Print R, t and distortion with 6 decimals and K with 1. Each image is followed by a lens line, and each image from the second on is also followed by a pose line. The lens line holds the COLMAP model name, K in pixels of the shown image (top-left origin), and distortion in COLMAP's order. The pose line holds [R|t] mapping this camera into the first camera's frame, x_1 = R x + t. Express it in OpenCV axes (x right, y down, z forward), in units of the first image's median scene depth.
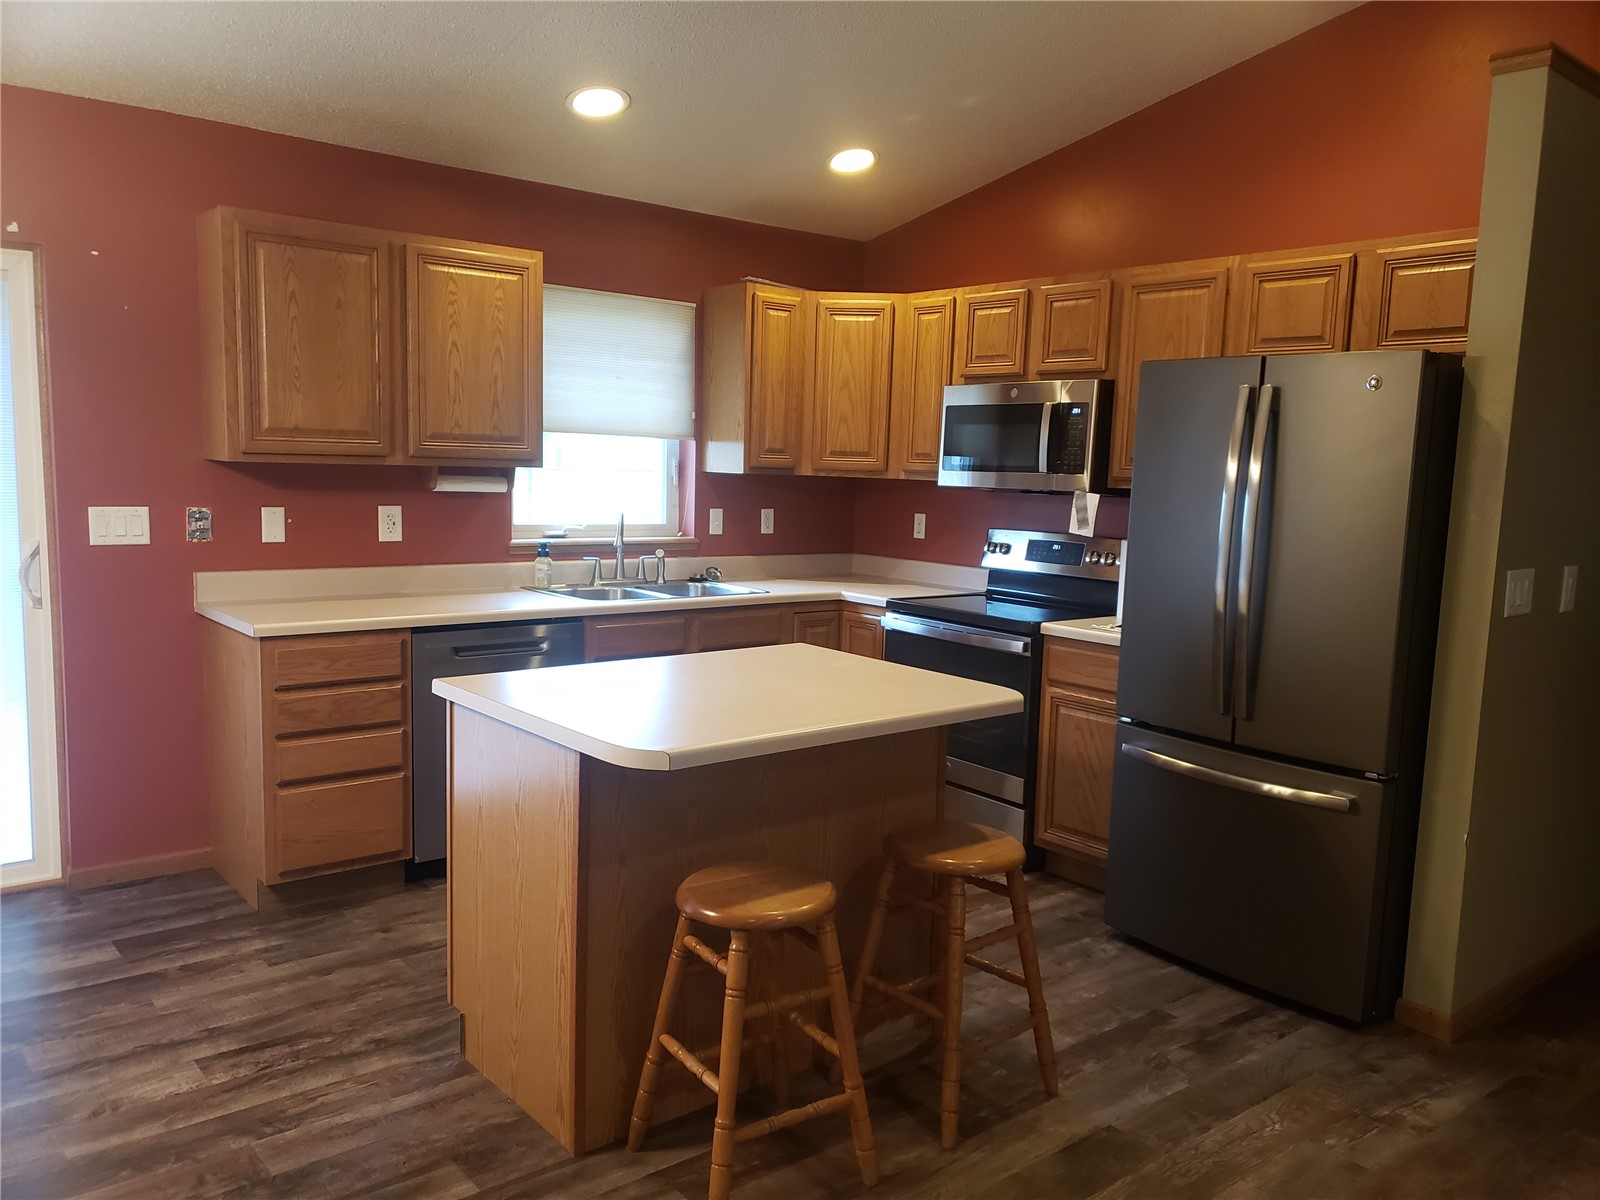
lens RADIAL K [[1286.0, 0, 800.0], [0, 1286.0, 600.0], [0, 0, 1]] dist [0.029191, 0.002225]
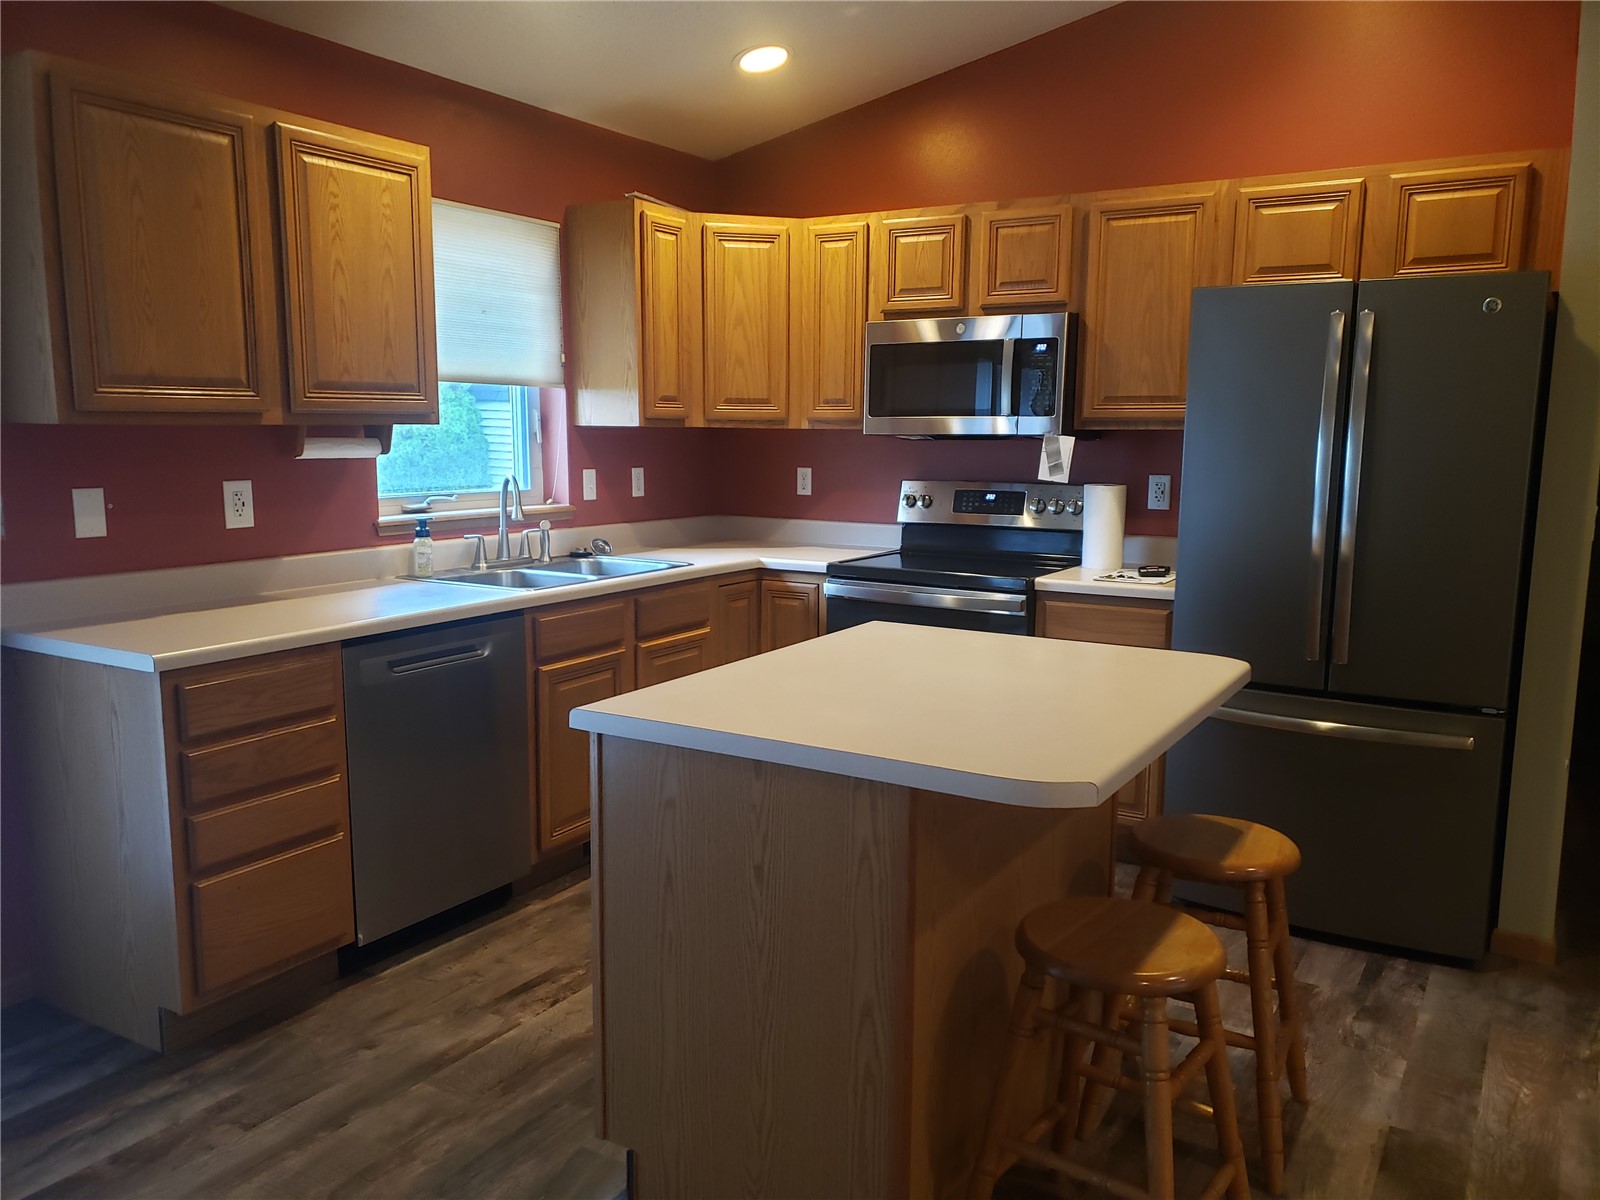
lens RADIAL K [[1286.0, 0, 800.0], [0, 1286.0, 600.0], [0, 0, 1]] dist [0.029191, 0.002225]
pose [[0.940432, -0.072072, 0.332256, -0.248996], [0.060882, 0.997175, 0.043982, -0.015751], [-0.334487, -0.021134, 0.942163, 0.168577]]
